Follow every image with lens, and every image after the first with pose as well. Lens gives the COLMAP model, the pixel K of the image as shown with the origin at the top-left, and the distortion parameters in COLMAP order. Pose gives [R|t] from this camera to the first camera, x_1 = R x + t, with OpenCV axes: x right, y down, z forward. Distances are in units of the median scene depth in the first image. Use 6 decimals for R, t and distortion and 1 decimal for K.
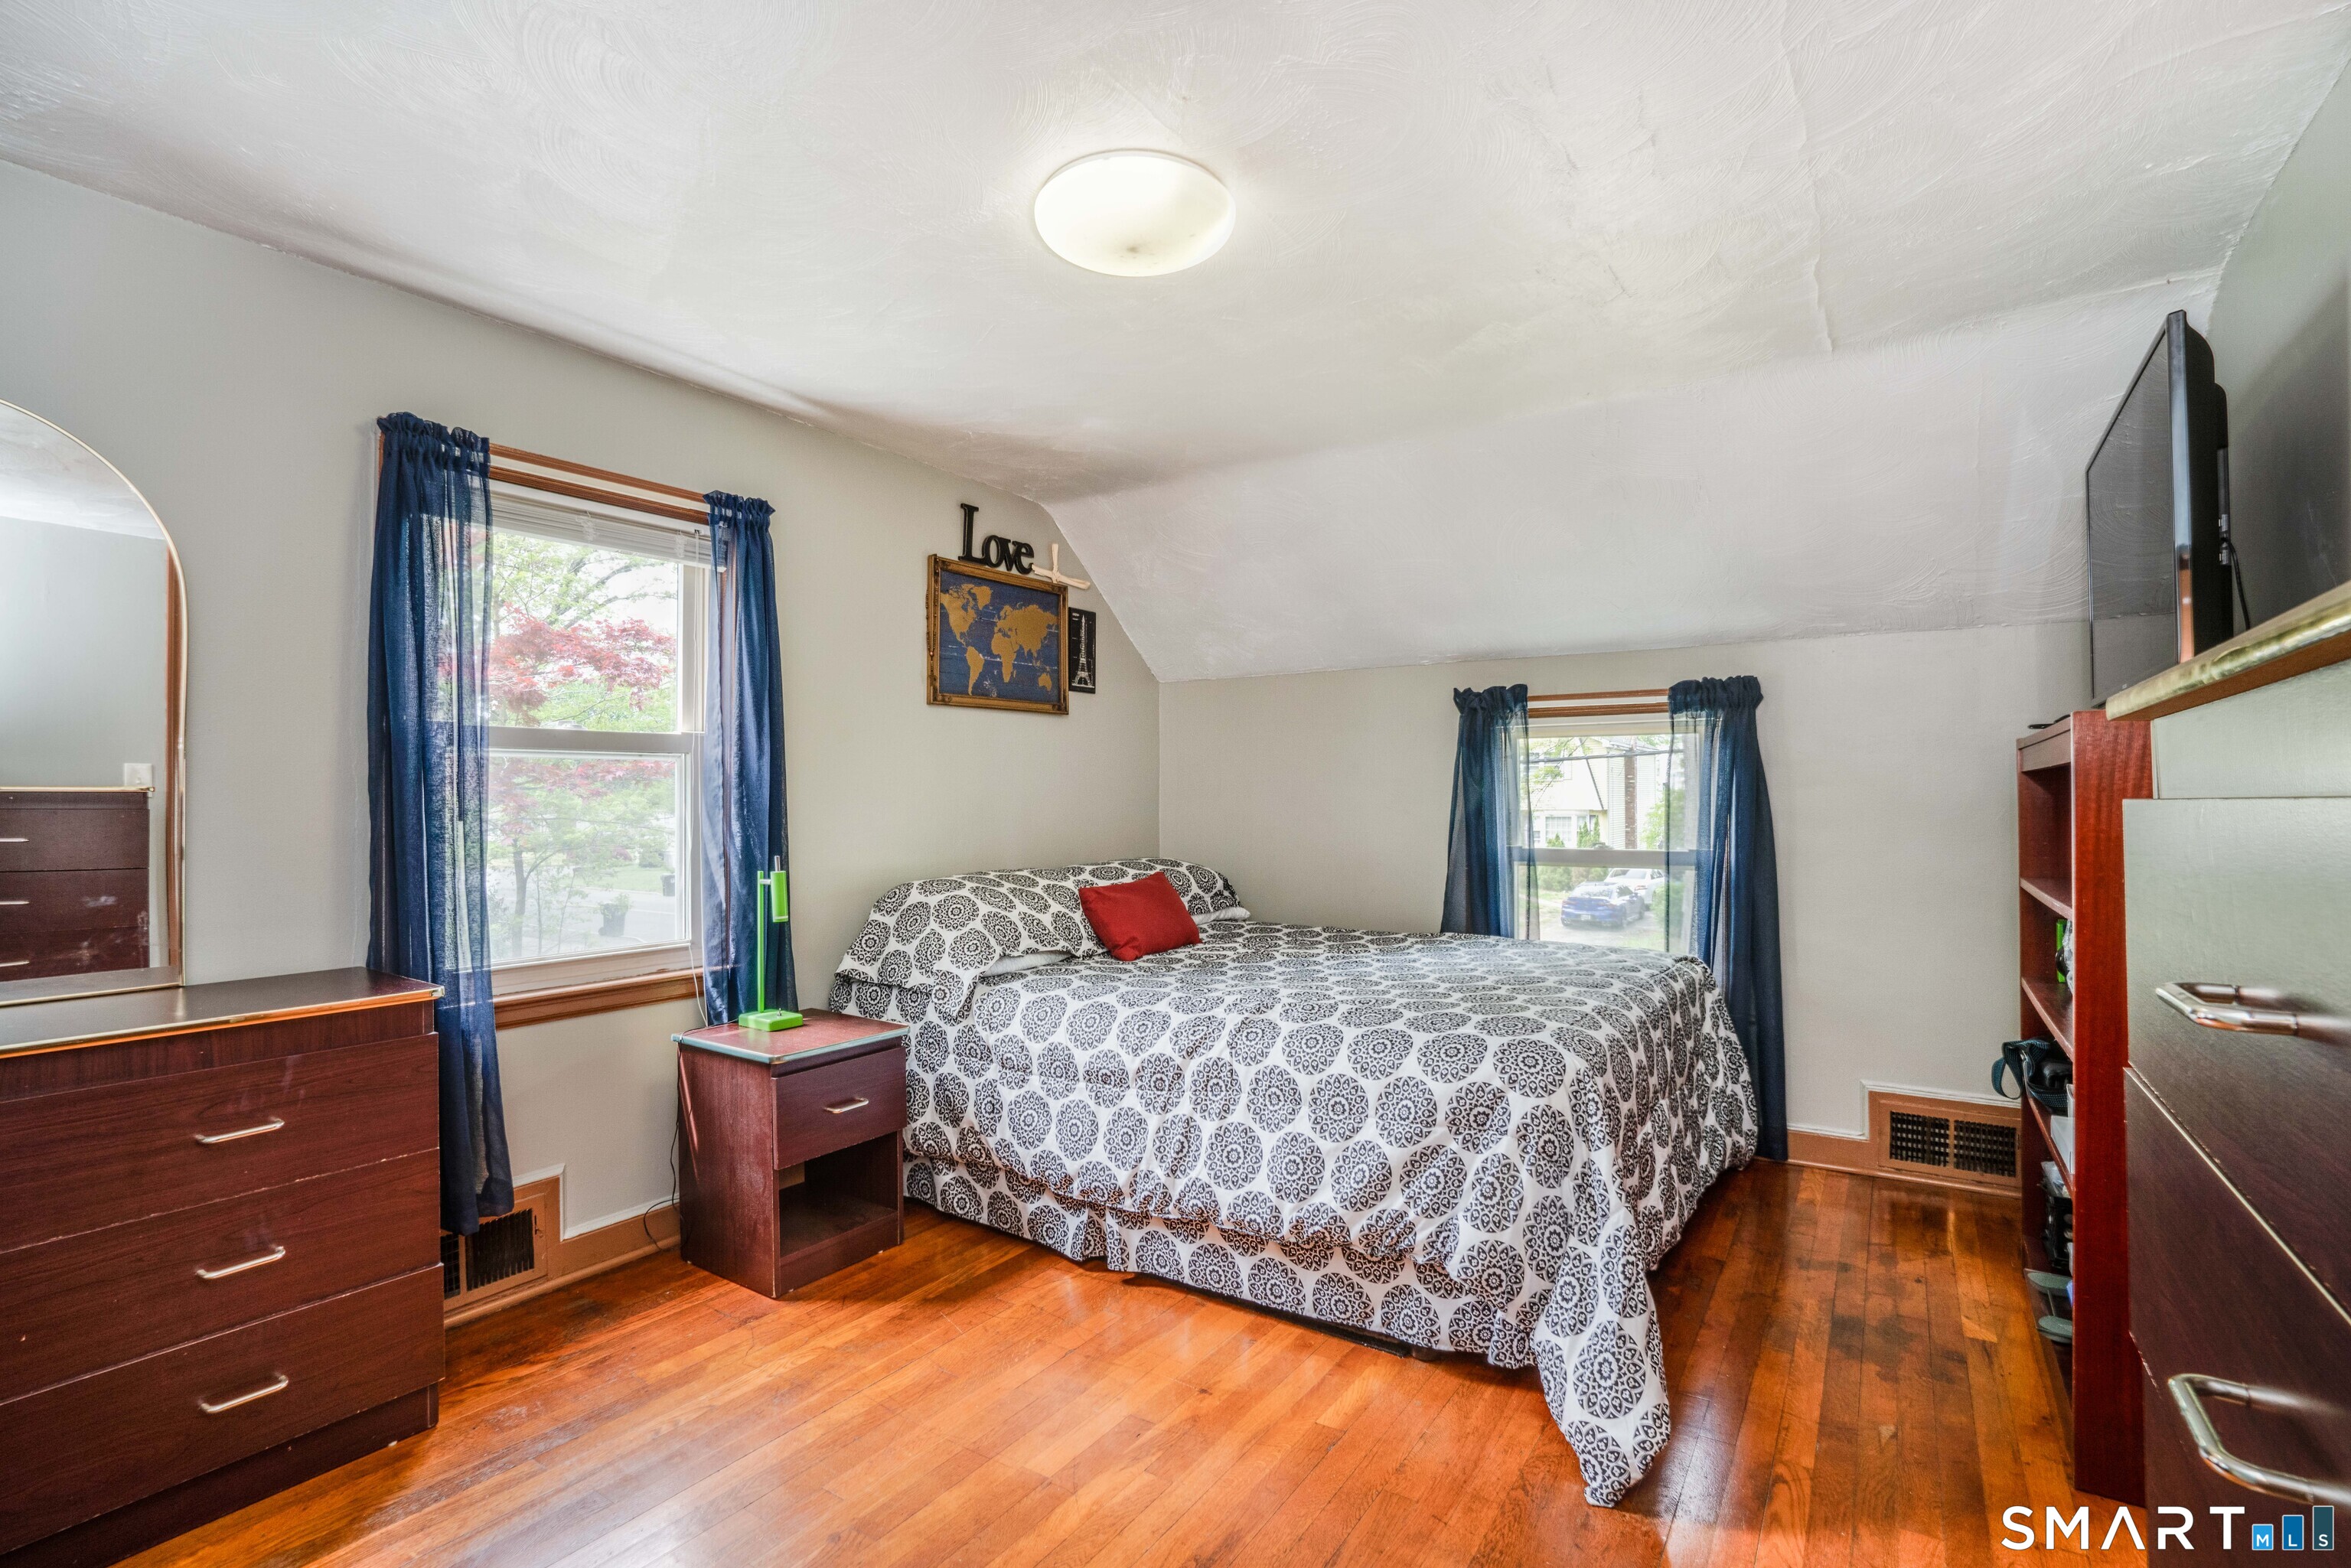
lens RADIAL K [[1113.0, 0, 1167.2], [0, 1113.0, 786.4], [0, 0, 1]] dist [0.034505, 0.002609]
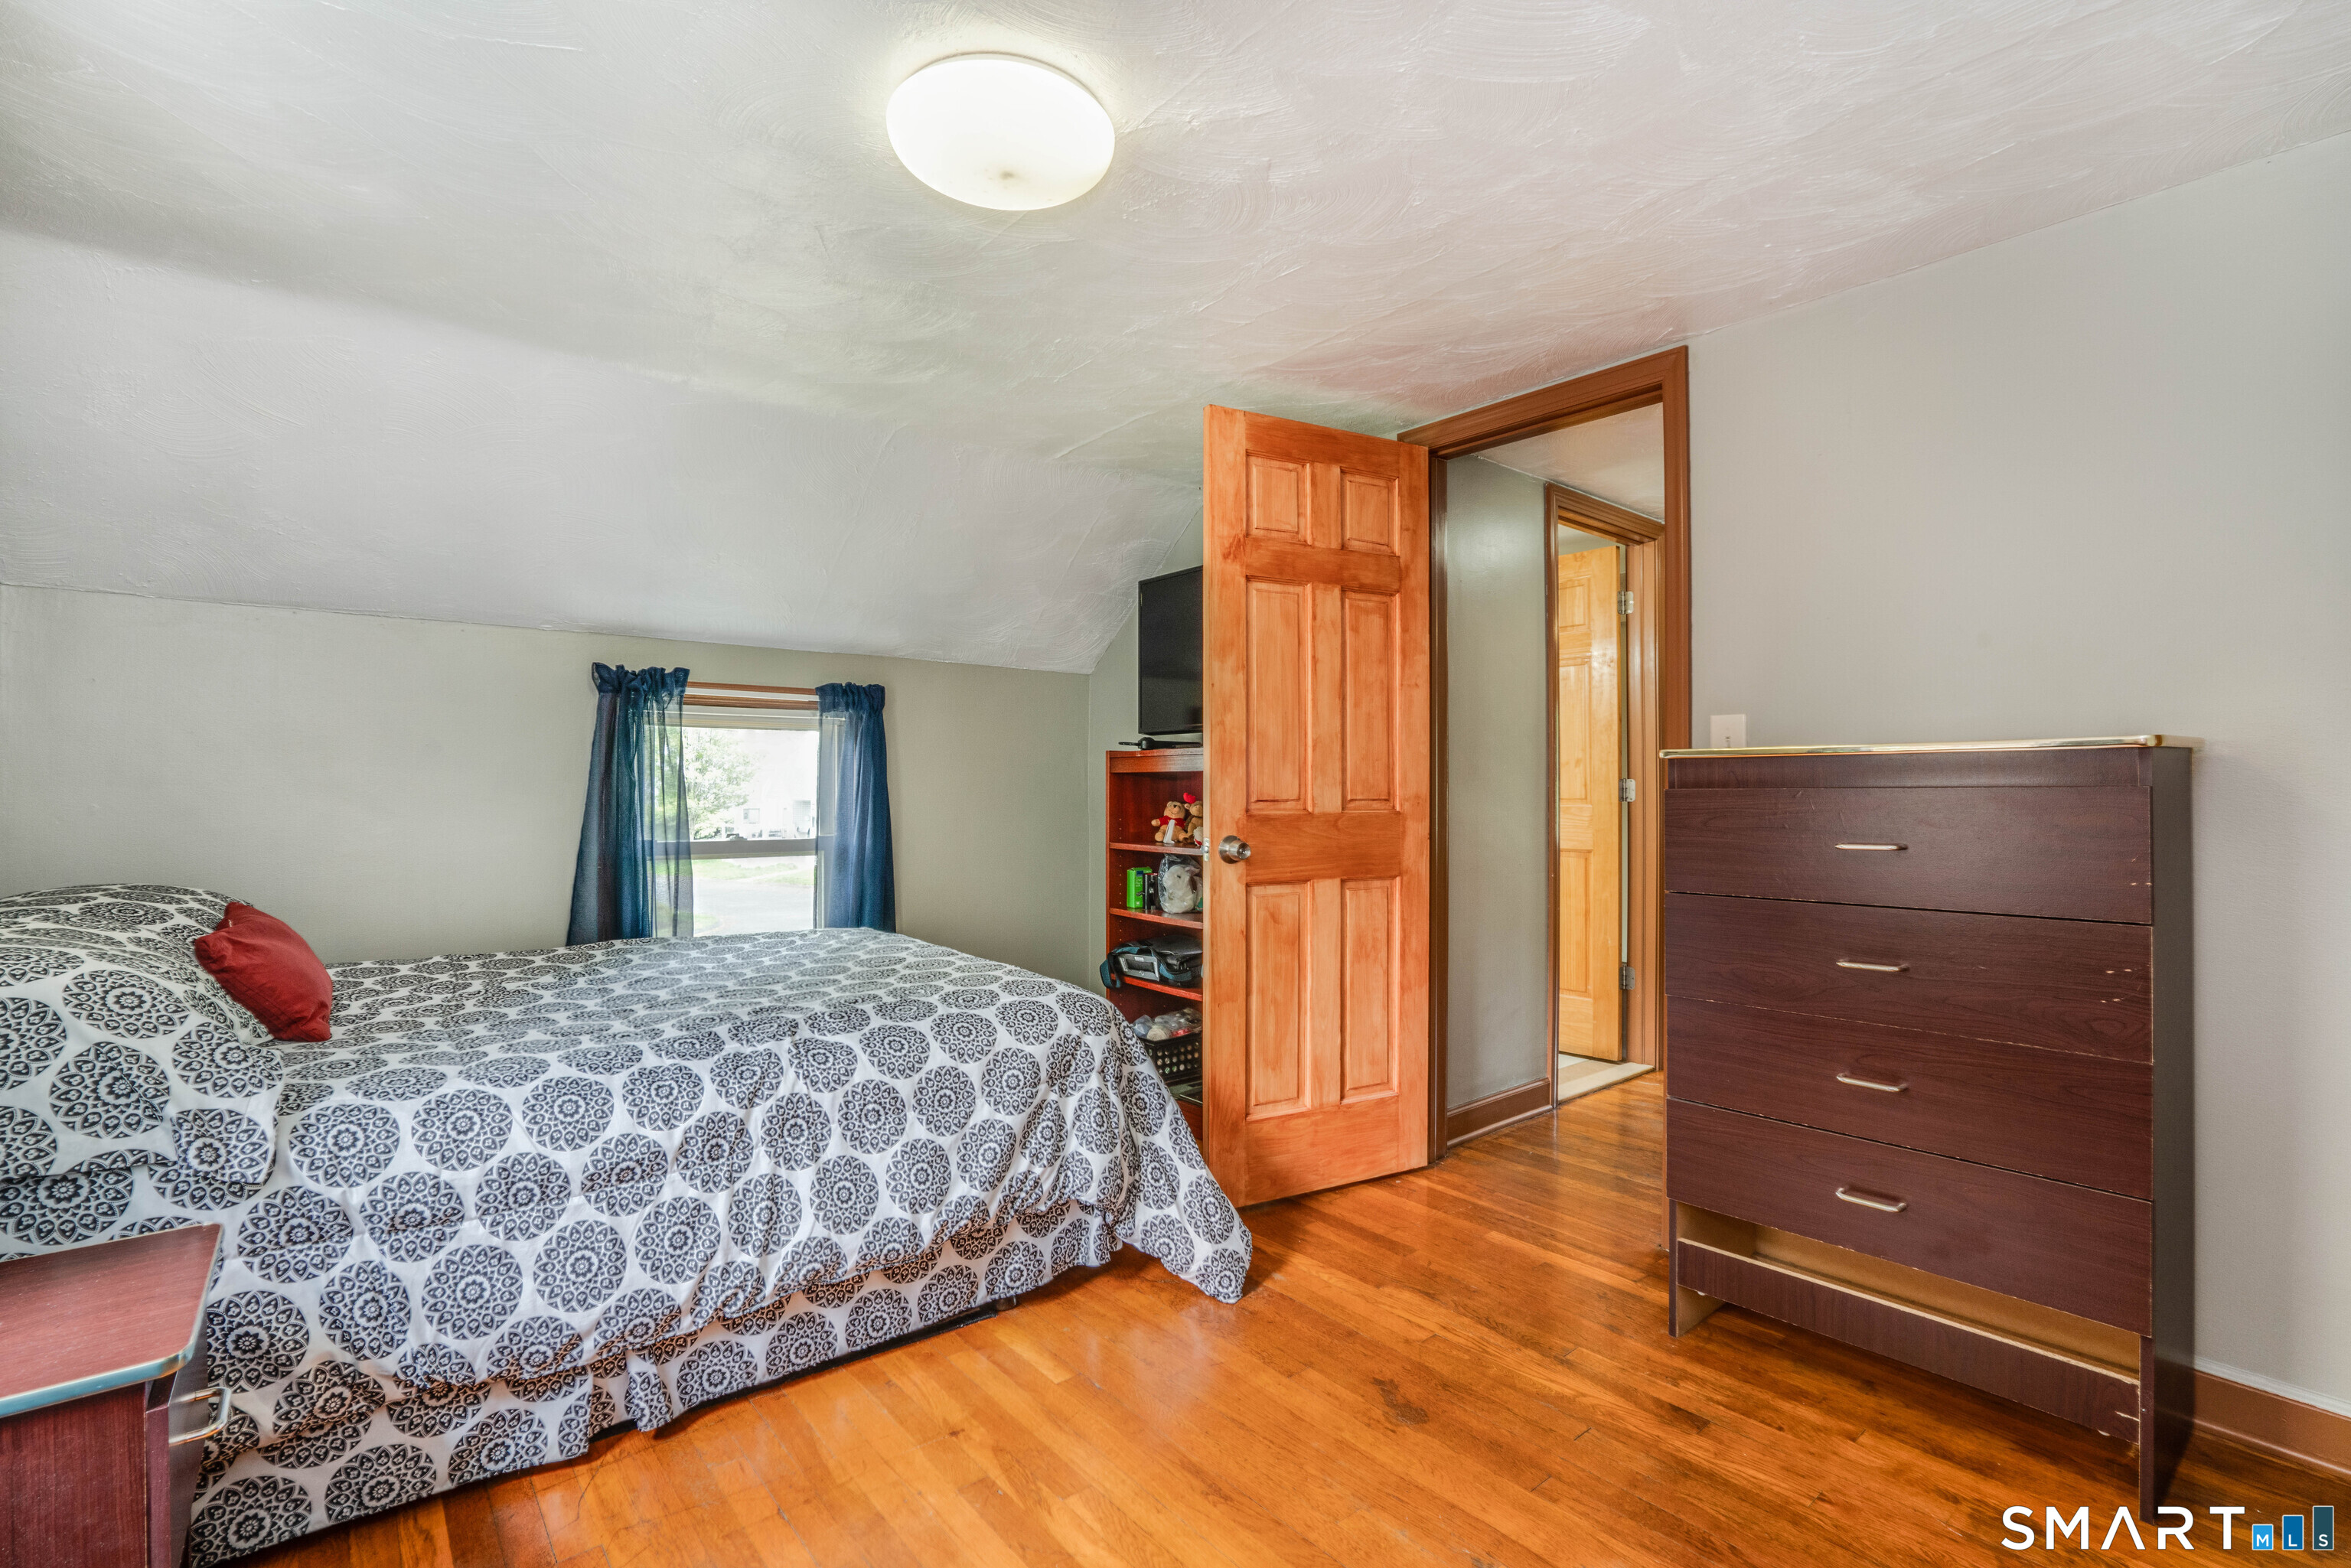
lens RADIAL K [[1113.0, 0, 1162.9], [0, 1113.0, 785.8], [0, 0, 1]] dist [0.034505, 0.002609]
pose [[0.316563, 0.008603, 0.948532, -0.658913], [-0.013325, 0.999901, -0.004622, 0.010570], [-0.948478, -0.011176, 0.316647, 0.461521]]
